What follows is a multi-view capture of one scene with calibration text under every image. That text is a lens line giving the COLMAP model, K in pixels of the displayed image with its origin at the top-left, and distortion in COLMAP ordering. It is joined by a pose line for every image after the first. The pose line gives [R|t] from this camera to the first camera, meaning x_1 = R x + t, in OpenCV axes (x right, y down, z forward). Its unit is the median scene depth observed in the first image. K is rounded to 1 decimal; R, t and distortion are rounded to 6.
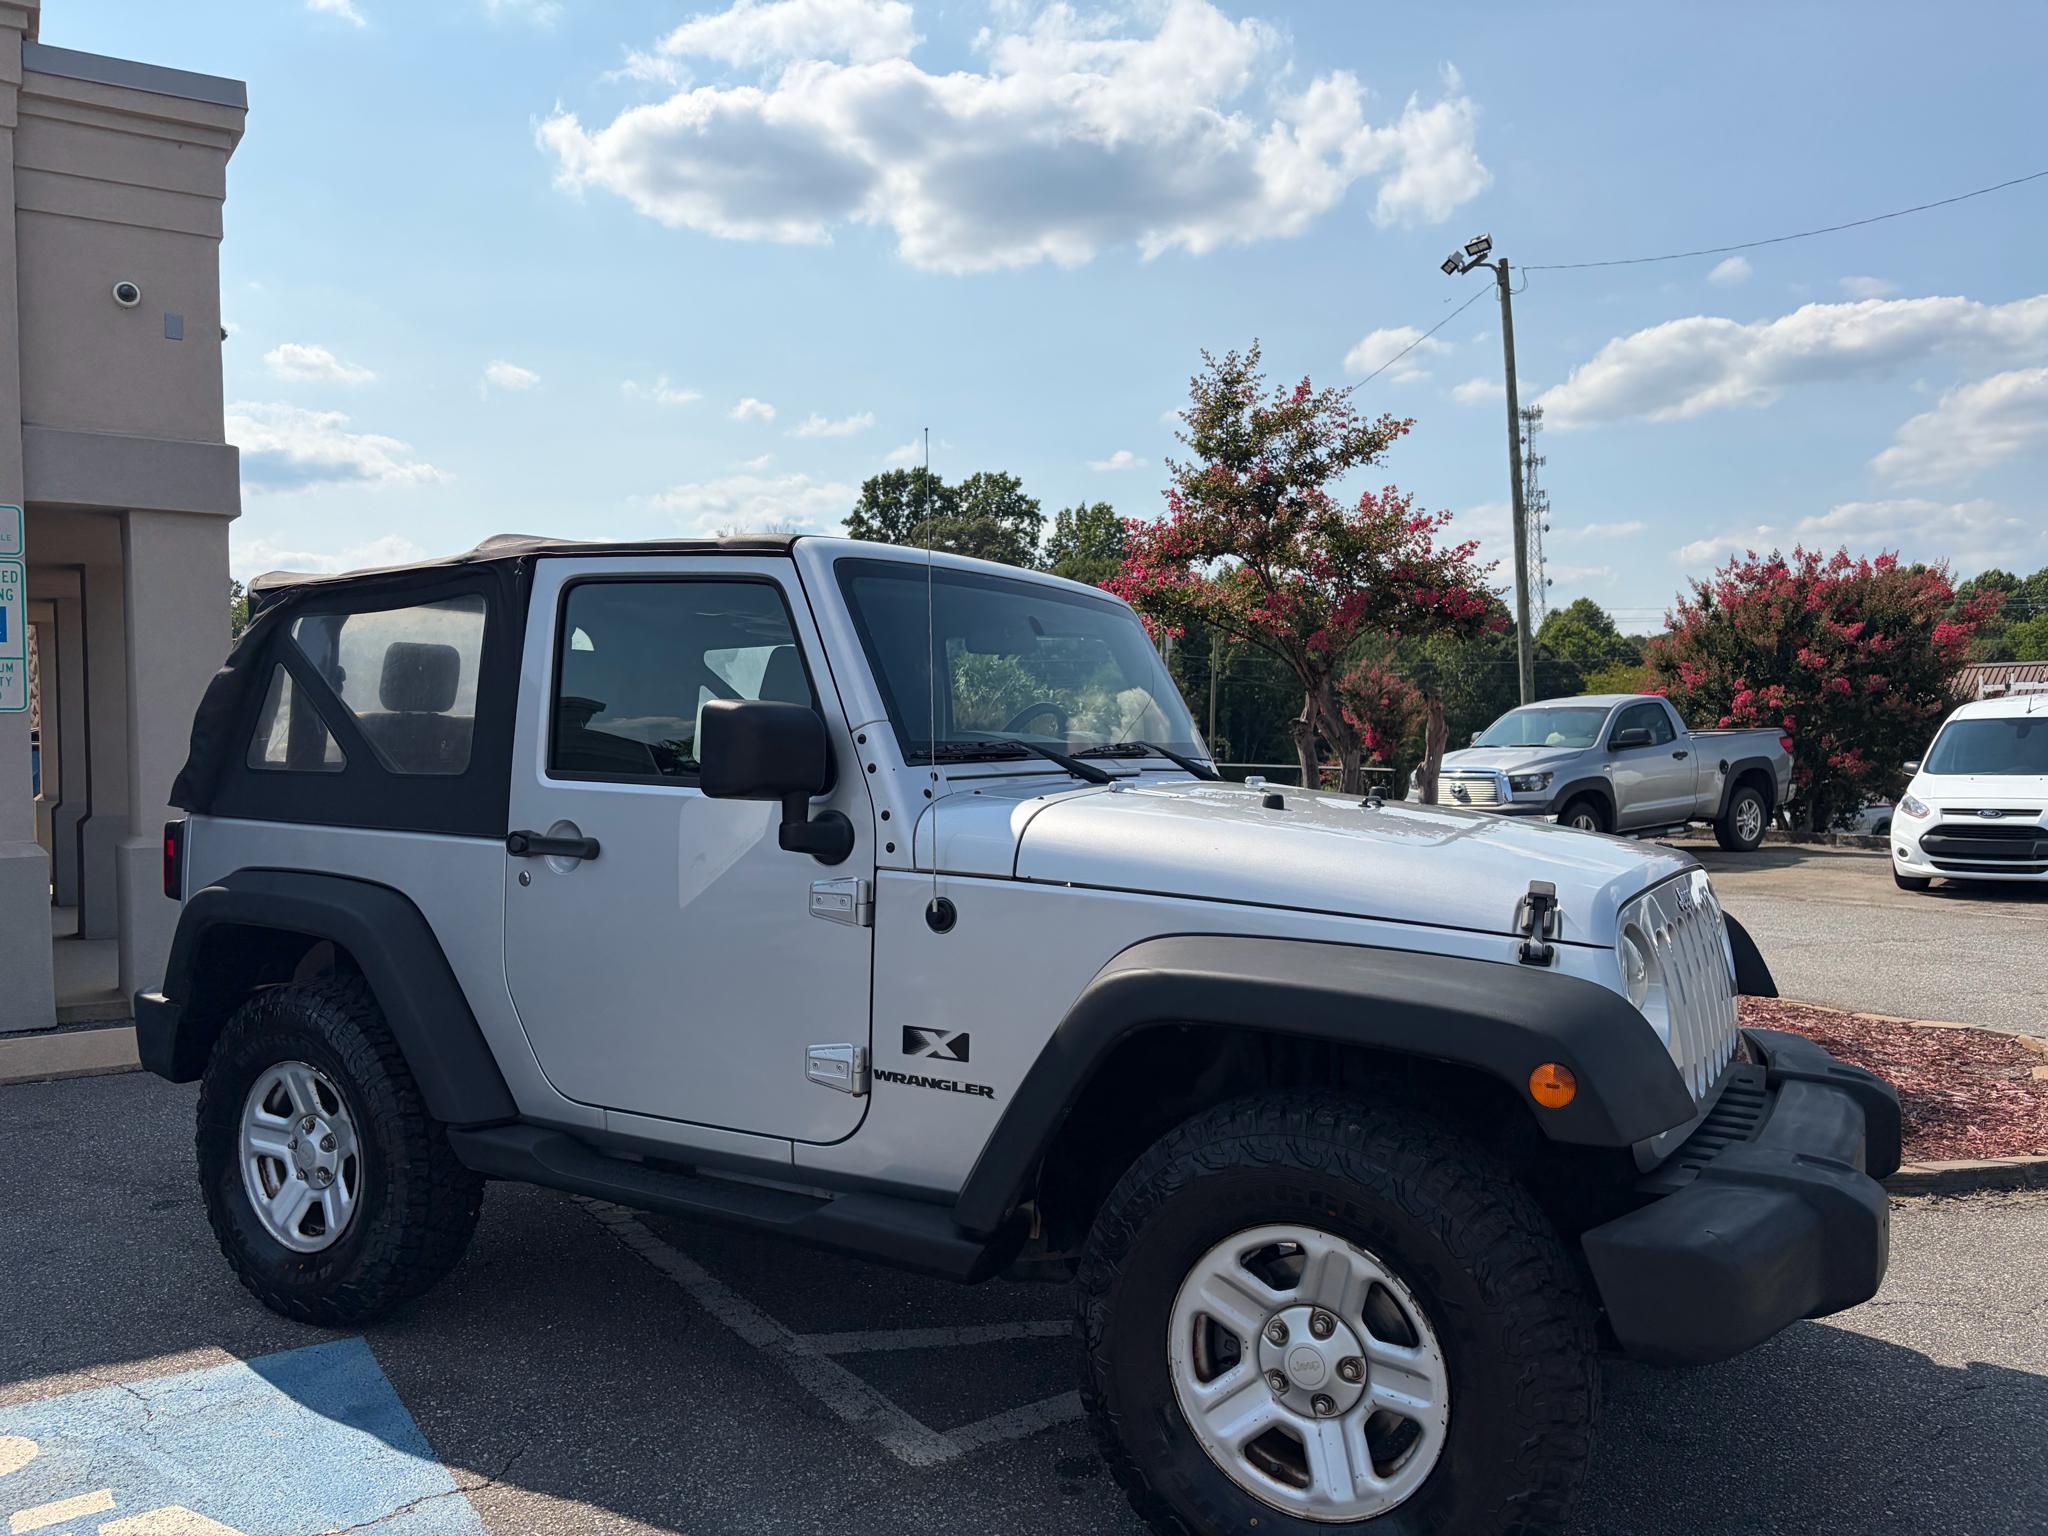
lens RADIAL K [[1573.8, 0, 1015.3], [0, 1573.8, 777.4], [0, 0, 1]] dist [0.060043, -0.075655]
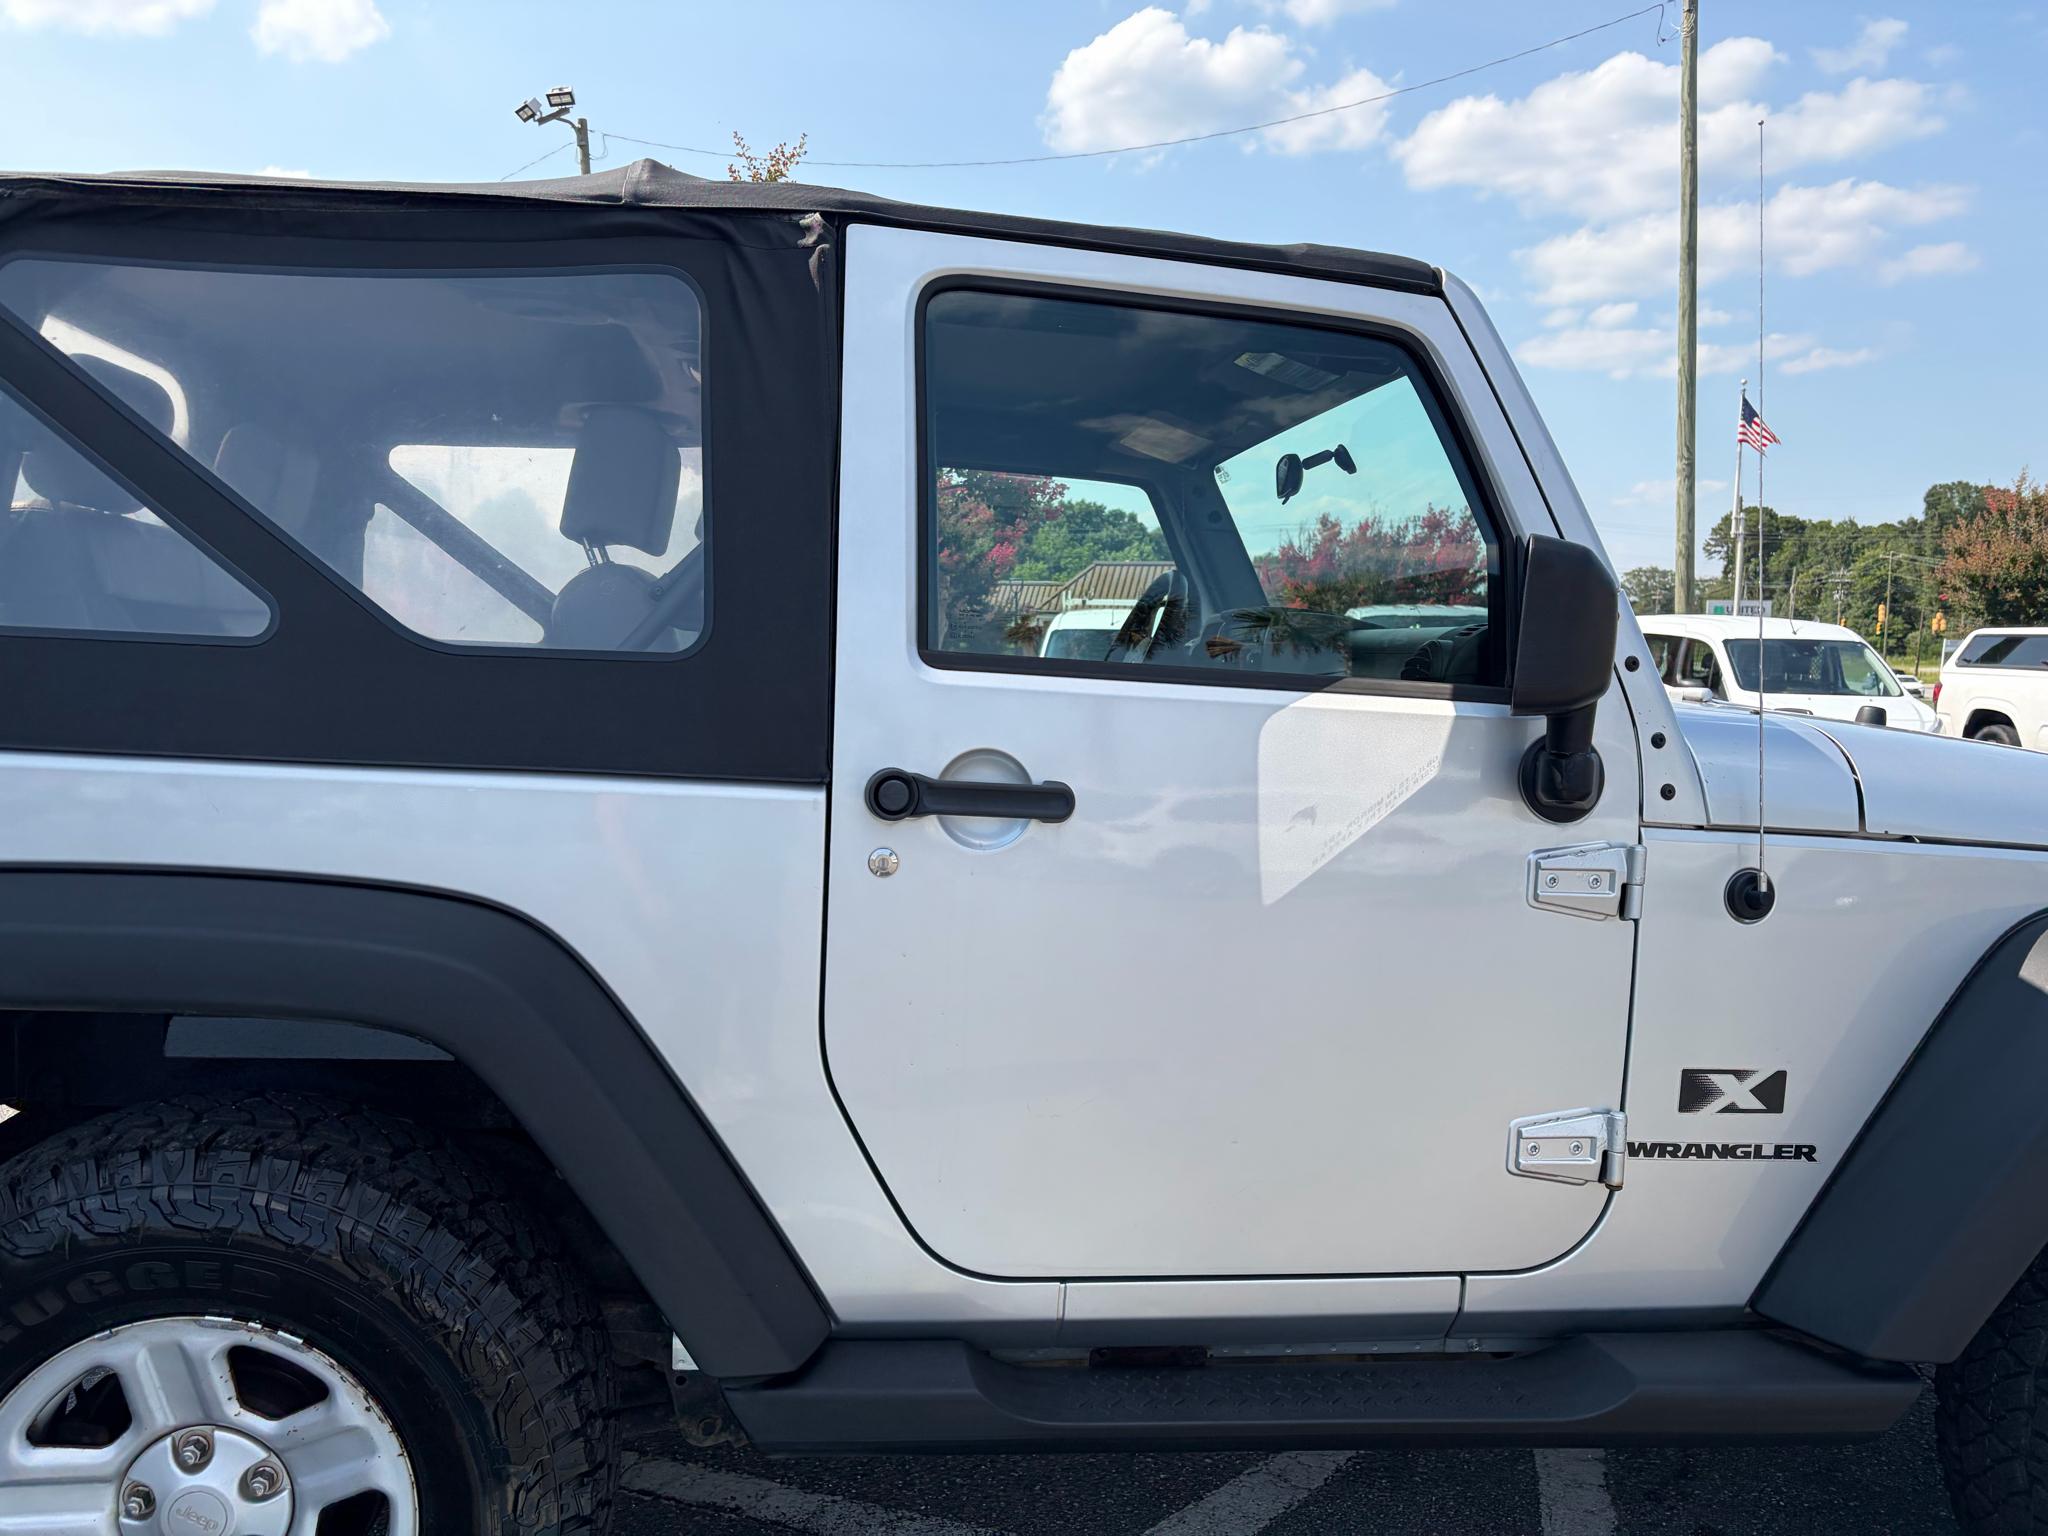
lens RADIAL K [[1555.9, 0, 1023.2], [0, 1555.9, 759.3], [0, 0, 1]] dist [0.096276, -0.111140]
pose [[0.780853, -0.016353, 0.624501, -0.671630], [-0.020243, 0.998470, 0.051457, 0.004160], [-0.624387, -0.052822, 0.779327, 0.666182]]
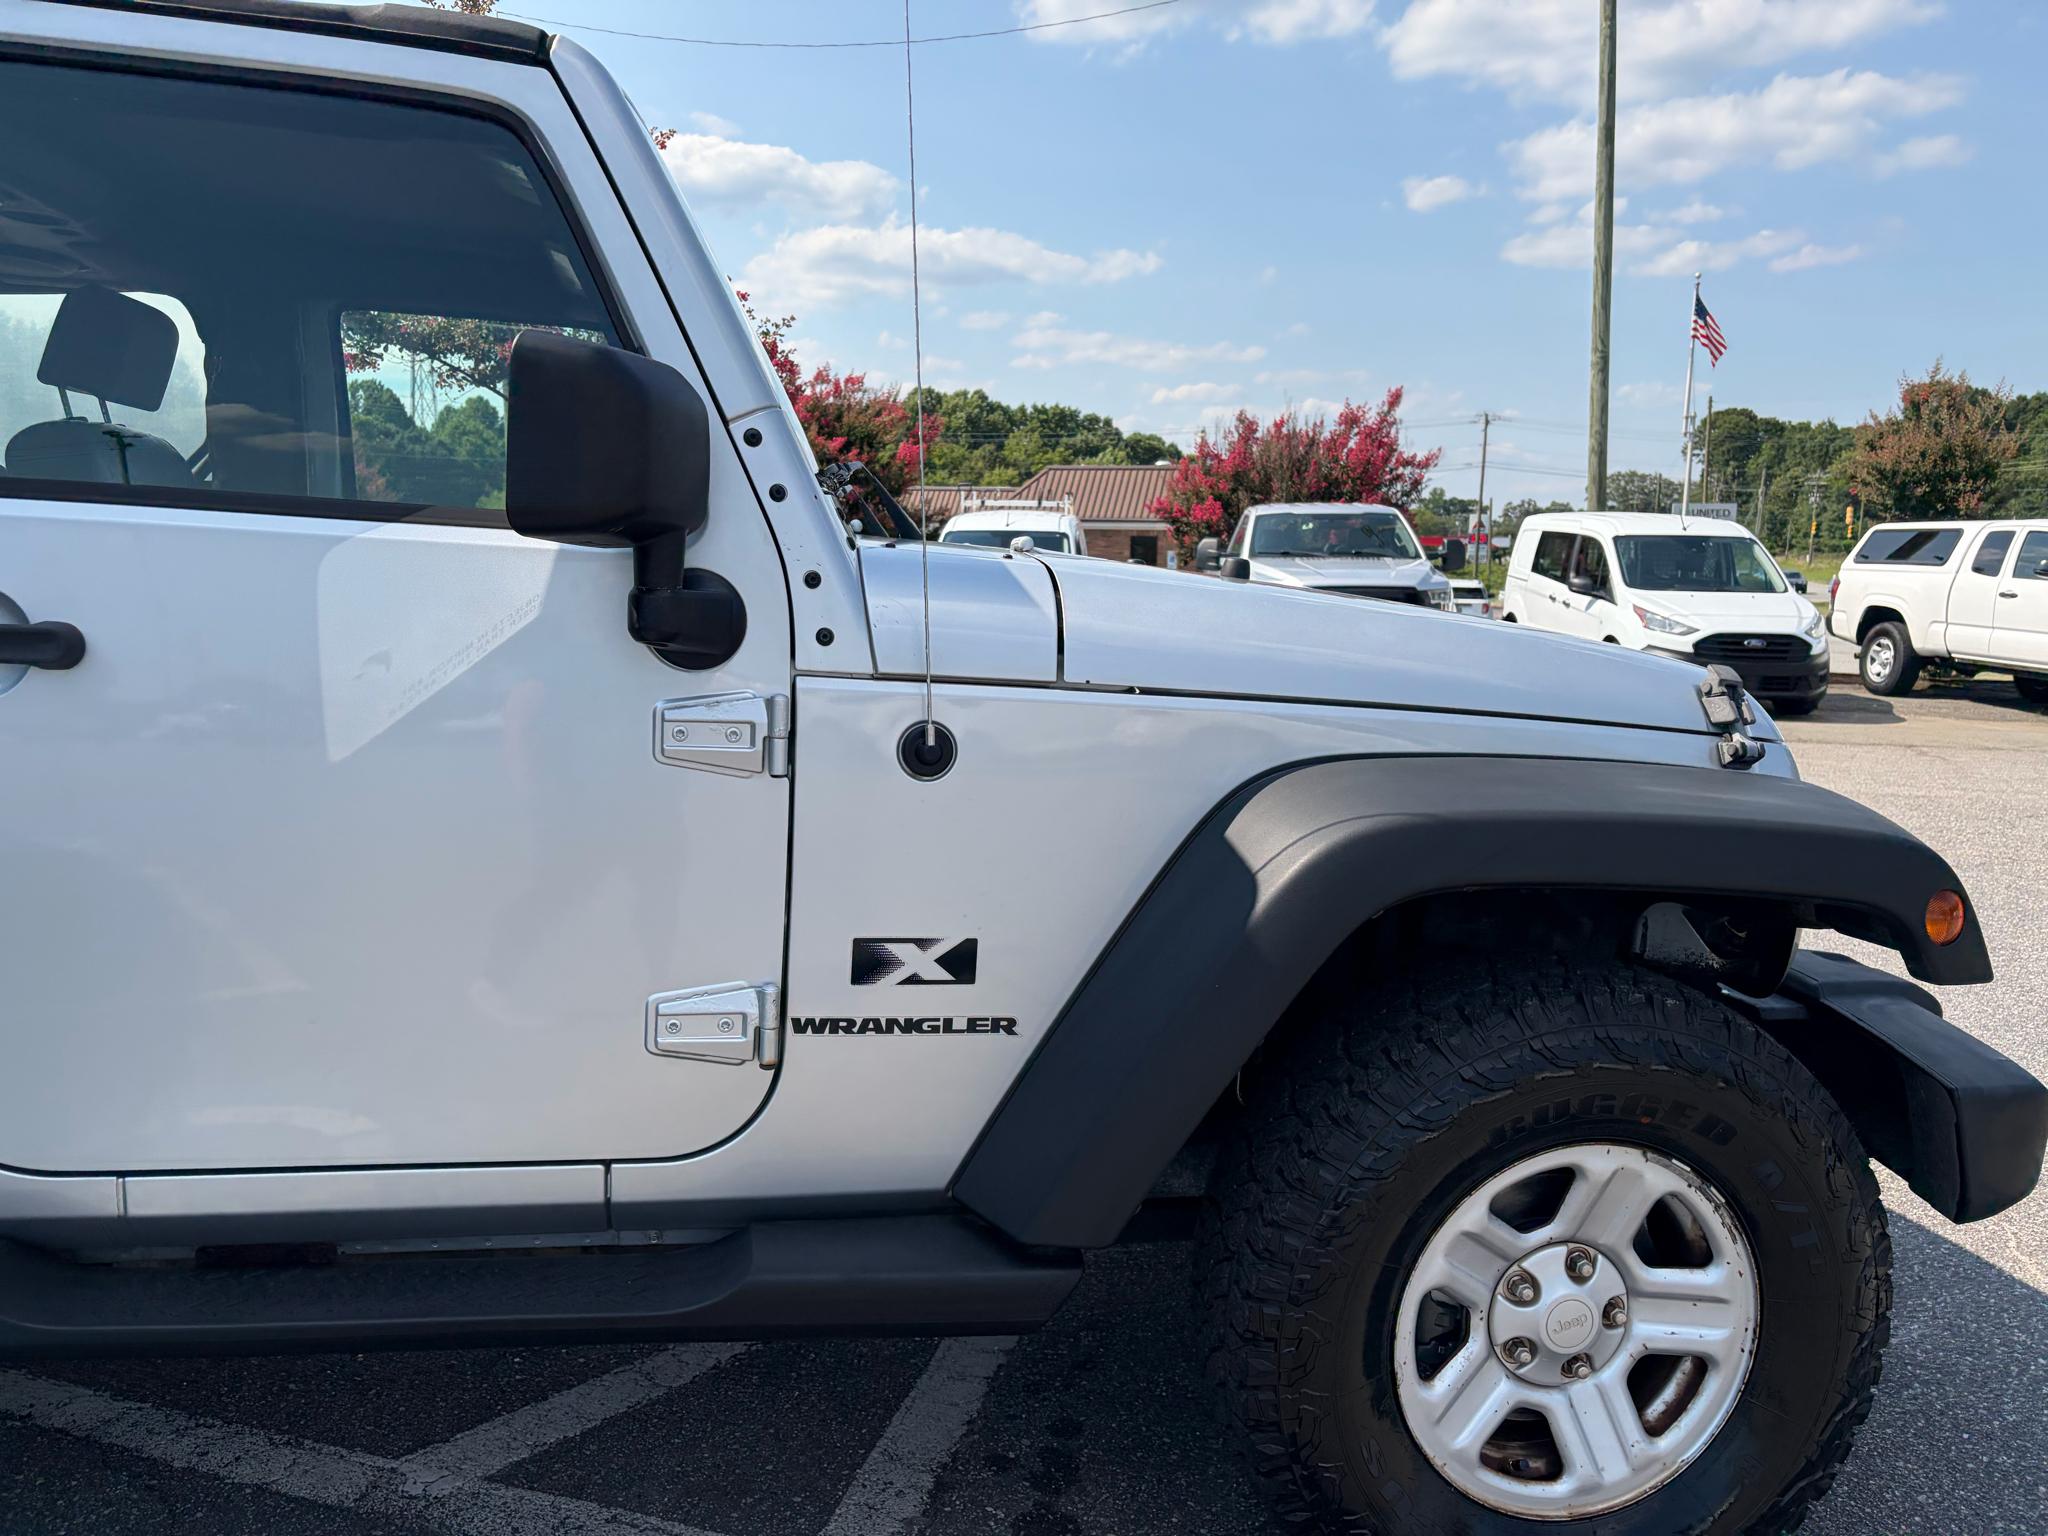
lens RADIAL K [[1573.8, 0, 1015.3], [0, 1573.8, 777.4], [0, 0, 1]] dist [0.060043, -0.075655]
pose [[0.775869, -0.063885, 0.627651, -0.386333], [-0.013263, 0.992988, 0.117465, 0.027015], [-0.630755, -0.099462, 0.769581, 0.507577]]
